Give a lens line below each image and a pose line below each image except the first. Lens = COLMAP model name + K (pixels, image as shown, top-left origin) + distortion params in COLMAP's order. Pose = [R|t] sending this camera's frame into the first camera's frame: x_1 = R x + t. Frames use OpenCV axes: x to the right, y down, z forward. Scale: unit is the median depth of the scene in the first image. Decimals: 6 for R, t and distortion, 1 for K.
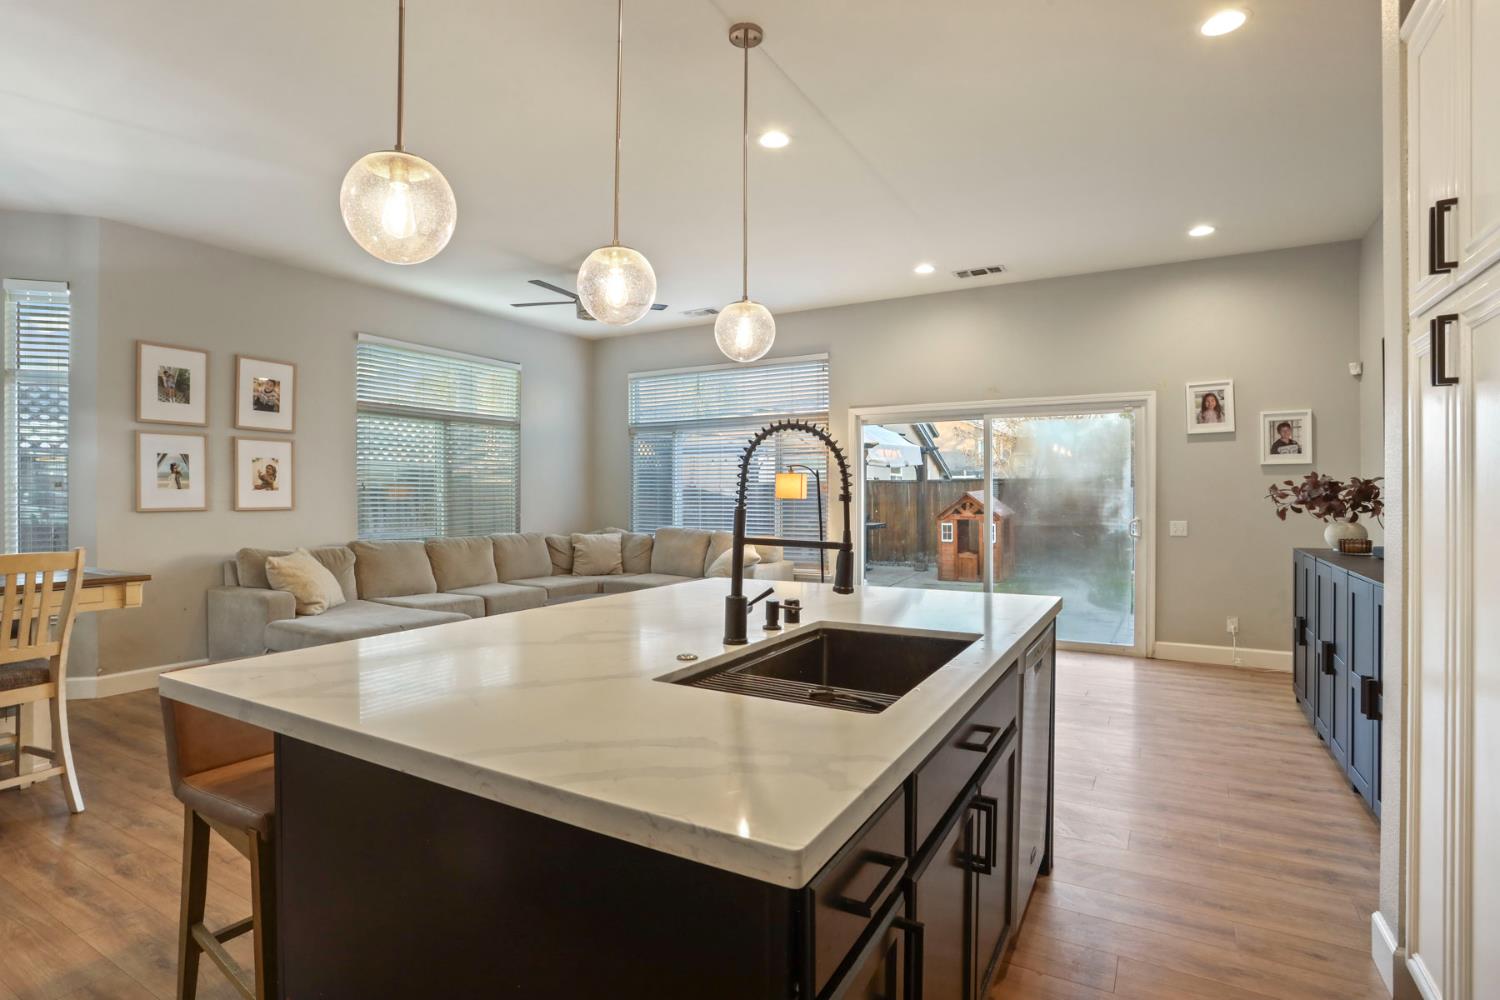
lens RADIAL K [[771.3, 0, 750.5], [0, 771.3, 488.1], [0, 0, 1]] dist [-0.067973, 0.035357]
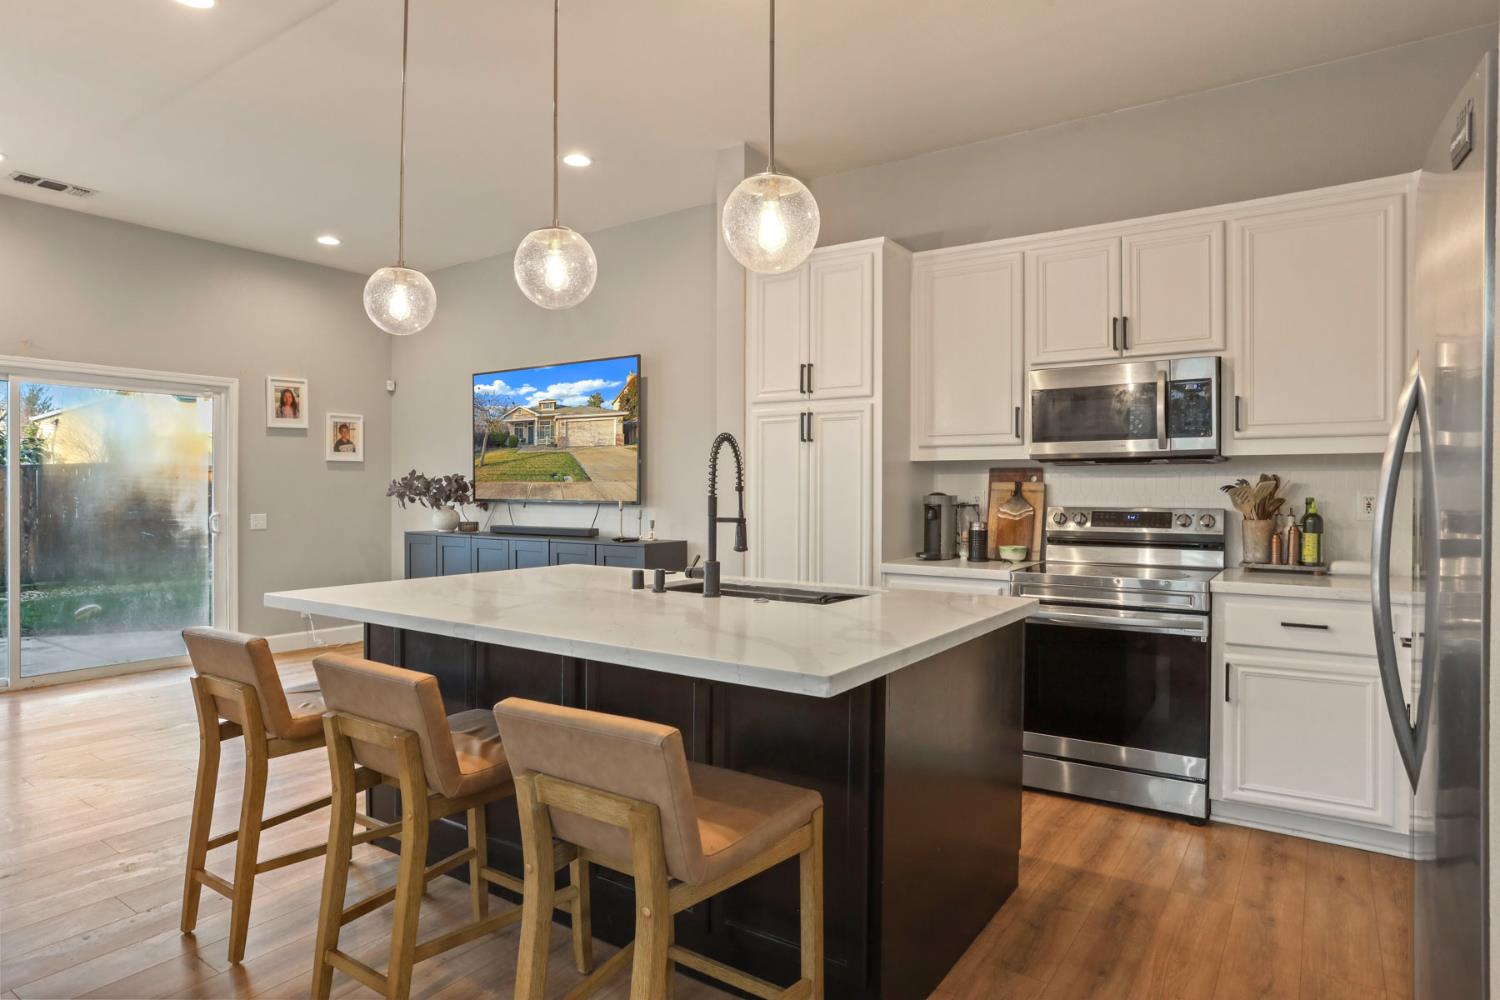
lens RADIAL K [[858.5, 0, 750.0], [0, 858.5, 500.0], [0, 0, 1]] dist [-0.001798, -0.000903]
pose [[0.069063, -0.011151, 0.997550, -0.520315], [-0.010833, 0.999870, 0.011927, 0.004730], [-0.997554, -0.011630, 0.068933, 0.286690]]
